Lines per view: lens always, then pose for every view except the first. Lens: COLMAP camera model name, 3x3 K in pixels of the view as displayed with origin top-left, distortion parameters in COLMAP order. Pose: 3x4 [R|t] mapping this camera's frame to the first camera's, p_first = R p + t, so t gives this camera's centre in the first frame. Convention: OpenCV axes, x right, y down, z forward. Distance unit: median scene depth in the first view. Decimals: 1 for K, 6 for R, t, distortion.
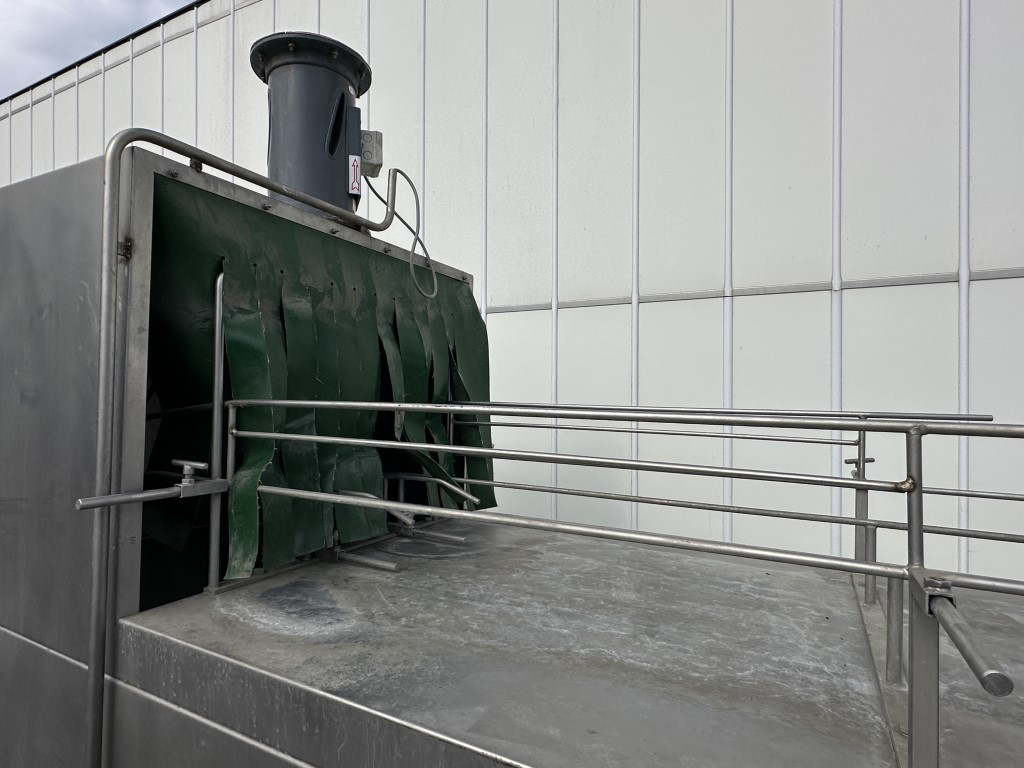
lens RADIAL K [[563.4, 0, 510.3], [0, 563.4, 387.2], [0, 0, 1]] dist [0.007587, 0.000171]
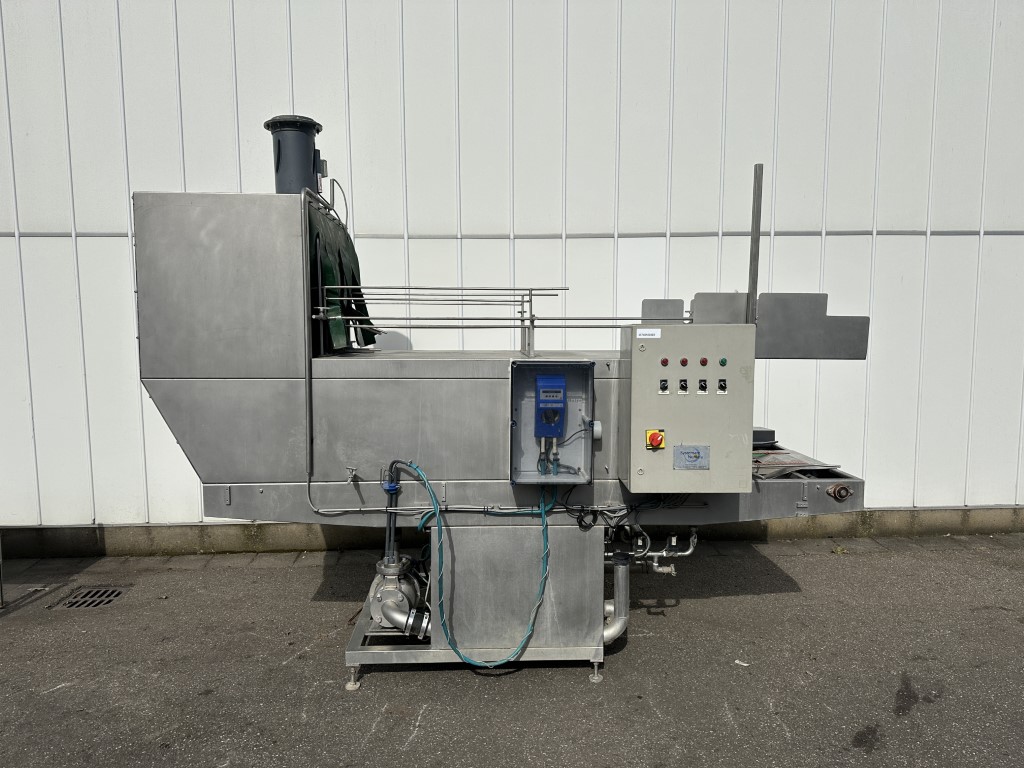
lens RADIAL K [[727.2, 0, 508.9], [0, 727.2, 382.5], [0, 0, 1]] dist [0.036993, -0.038959]
pose [[0.862300, -0.059848, 0.502849, -1.062687], [0.010178, 0.994839, 0.100950, 0.097582], [-0.506295, -0.081931, 0.858459, -1.746068]]
